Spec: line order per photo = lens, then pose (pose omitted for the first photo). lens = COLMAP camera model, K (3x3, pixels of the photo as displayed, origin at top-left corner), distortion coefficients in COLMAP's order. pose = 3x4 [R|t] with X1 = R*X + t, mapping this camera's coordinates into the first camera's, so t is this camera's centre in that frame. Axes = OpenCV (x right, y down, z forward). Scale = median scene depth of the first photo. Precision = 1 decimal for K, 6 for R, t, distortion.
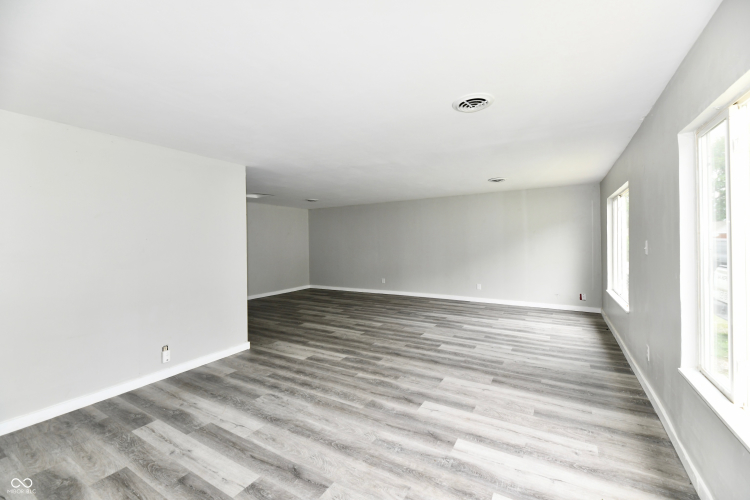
lens RADIAL K [[307.9, 0, 379.5], [0, 307.9, 242.0], [0, 0, 1]] dist [0.000367, -0.003449]
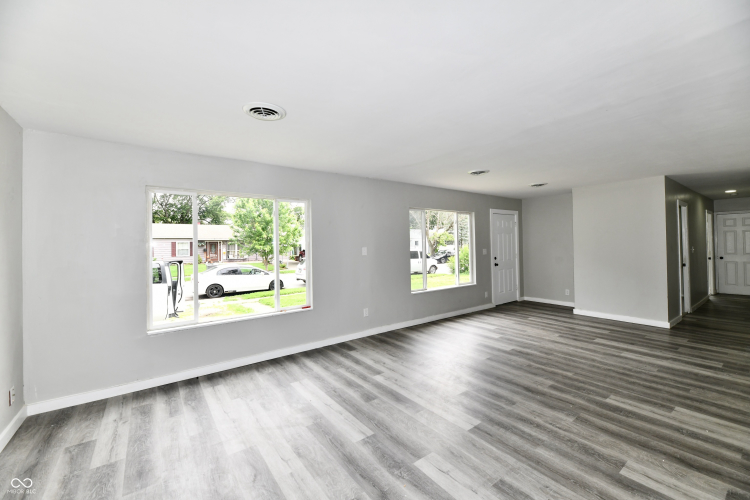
lens RADIAL K [[307.9, 0, 379.5], [0, 307.9, 242.0], [0, 0, 1]] dist [0.000367, -0.003449]
pose [[-0.922465, 0.033764, 0.384601, 0.101037], [0.029910, 0.999425, -0.015999, -0.003368], [-0.384920, -0.003255, -0.922944, 2.009140]]
